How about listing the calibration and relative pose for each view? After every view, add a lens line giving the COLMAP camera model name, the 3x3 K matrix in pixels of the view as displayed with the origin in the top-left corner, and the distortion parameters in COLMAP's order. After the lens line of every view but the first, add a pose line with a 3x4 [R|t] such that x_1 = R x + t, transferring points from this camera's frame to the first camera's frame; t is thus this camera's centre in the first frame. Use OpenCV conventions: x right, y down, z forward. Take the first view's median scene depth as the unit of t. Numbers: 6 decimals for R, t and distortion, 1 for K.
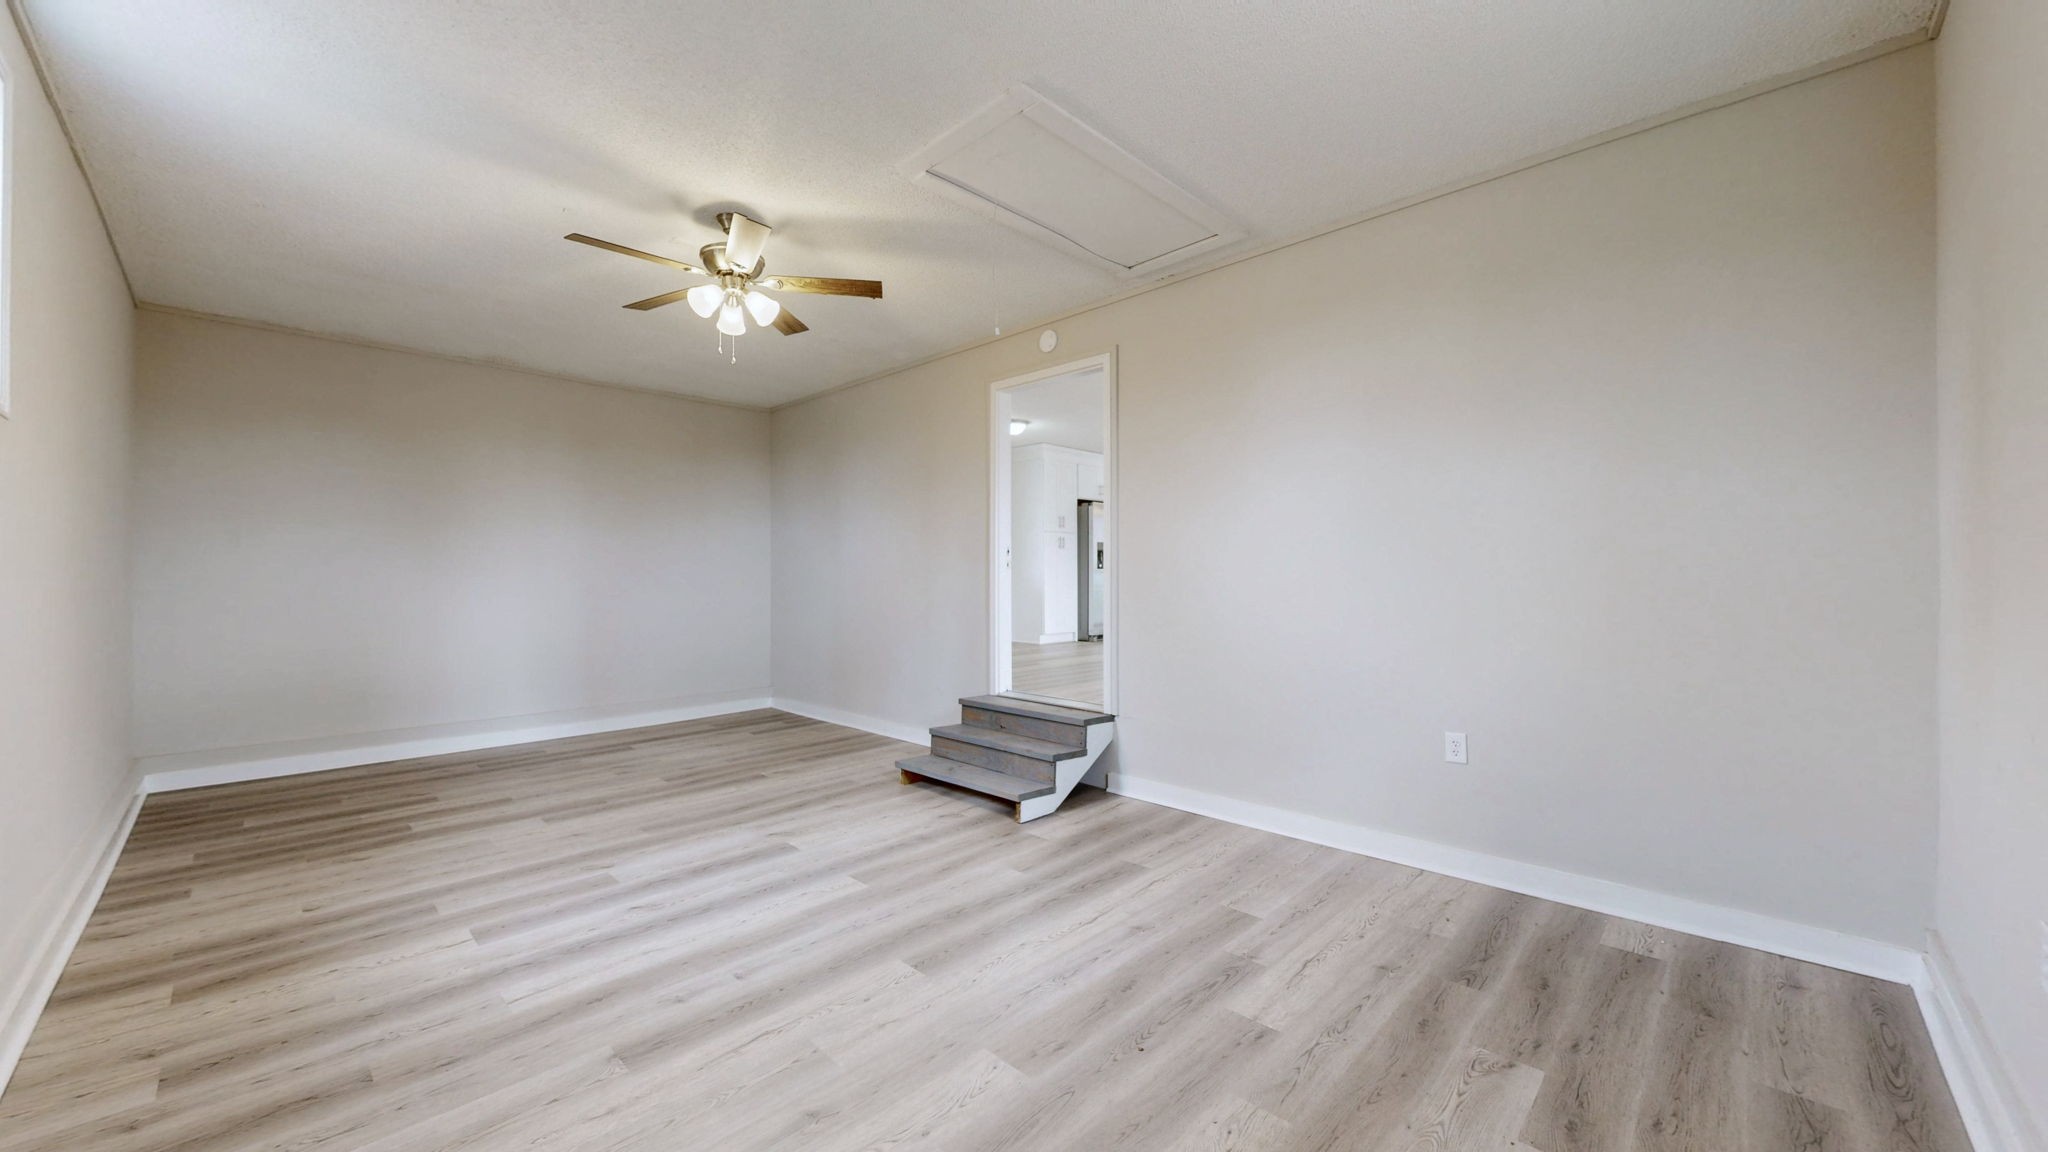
lens RADIAL K [[743.5, 0, 1031.7], [0, 743.5, 584.8], [0, 0, 1]] dist [0.003917, -0.000106]
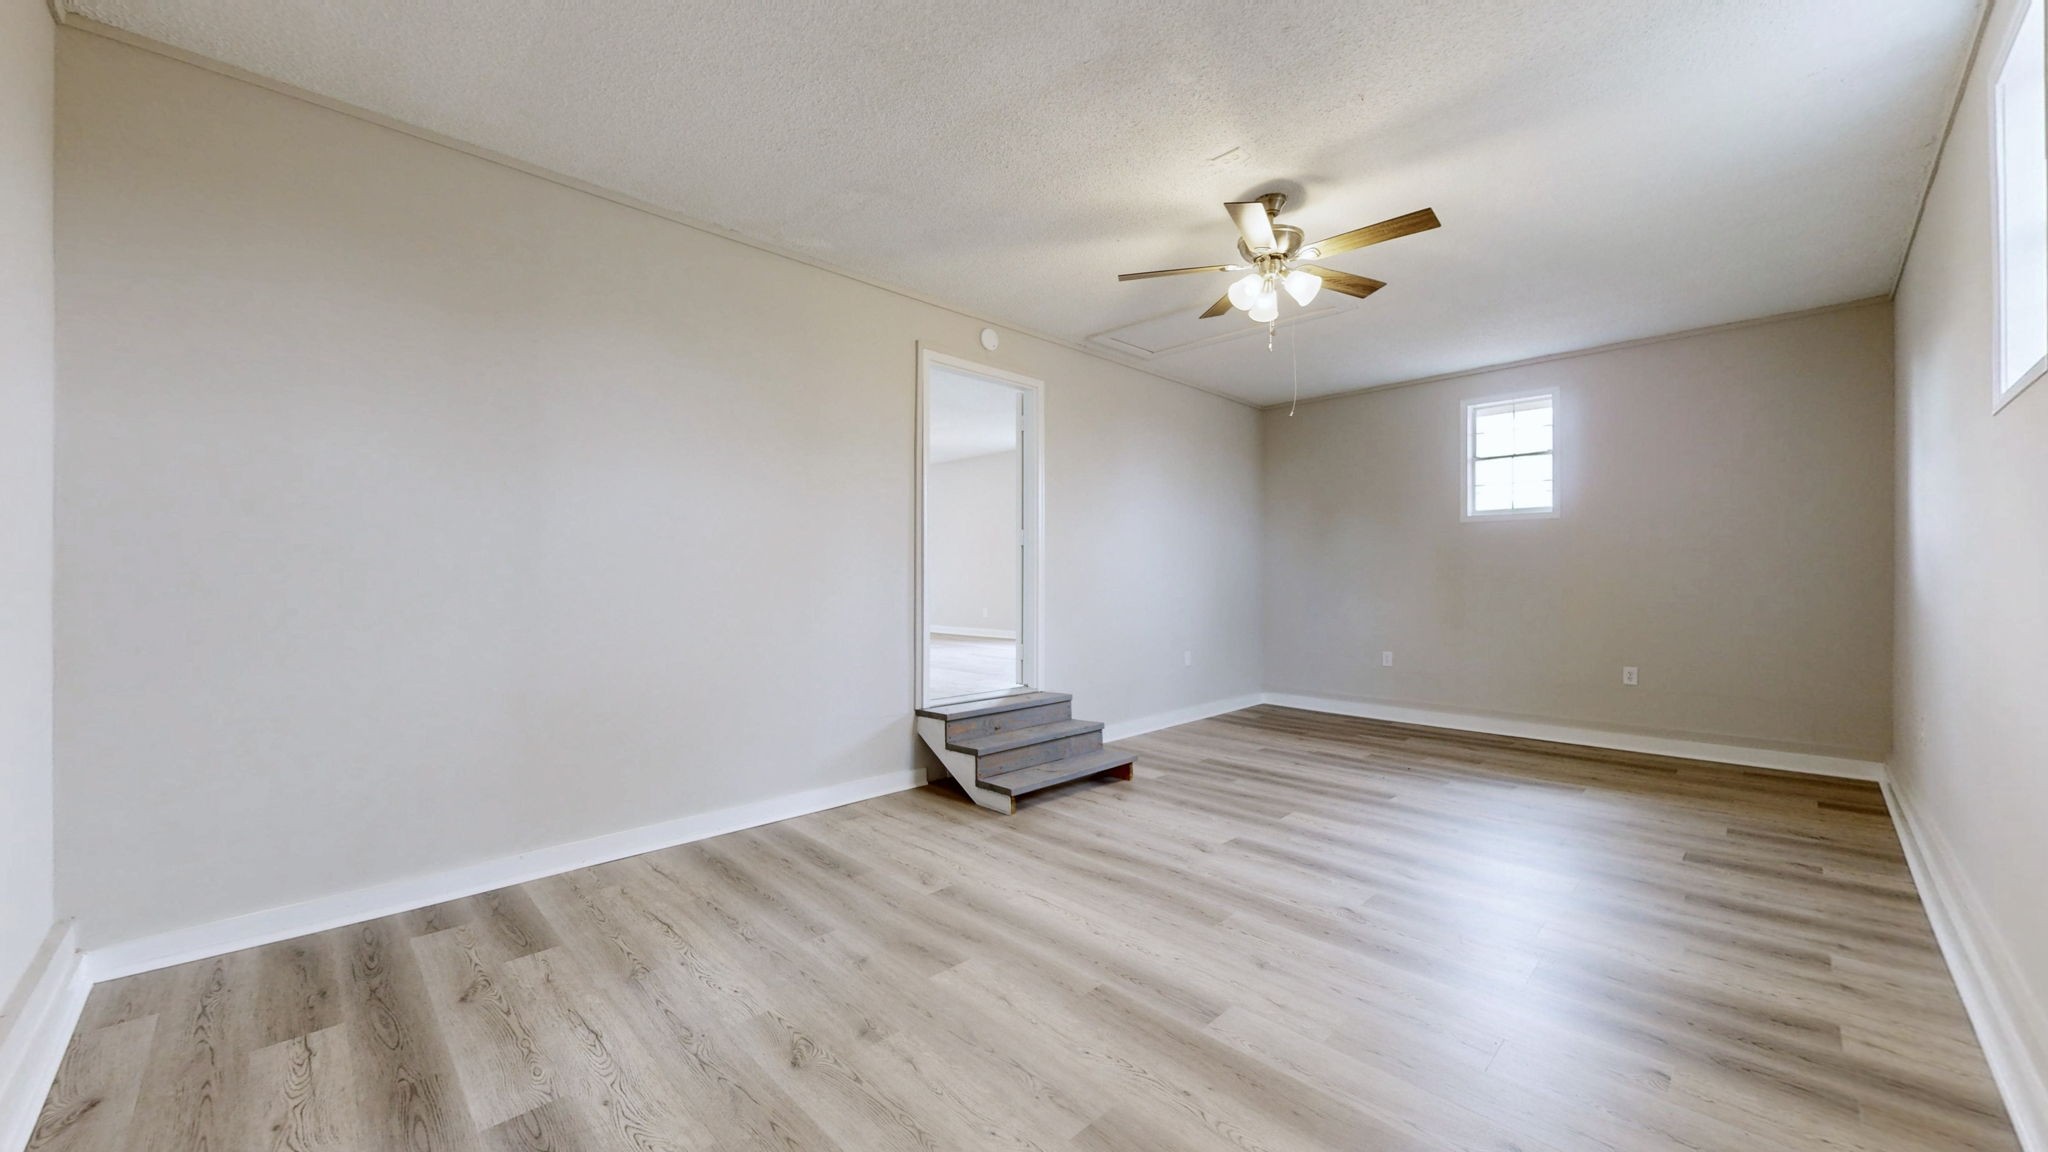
lens RADIAL K [[743.5, 0, 1018.5], [0, 743.5, 581.2], [0, 0, 1]] dist [0.003917, -0.000106]
pose [[0.036672, -0.001224, 0.999327, -1.316955], [0.008259, 0.999965, 0.000921, 0.000220], [-0.999293, 0.008220, 0.036681, 1.232468]]
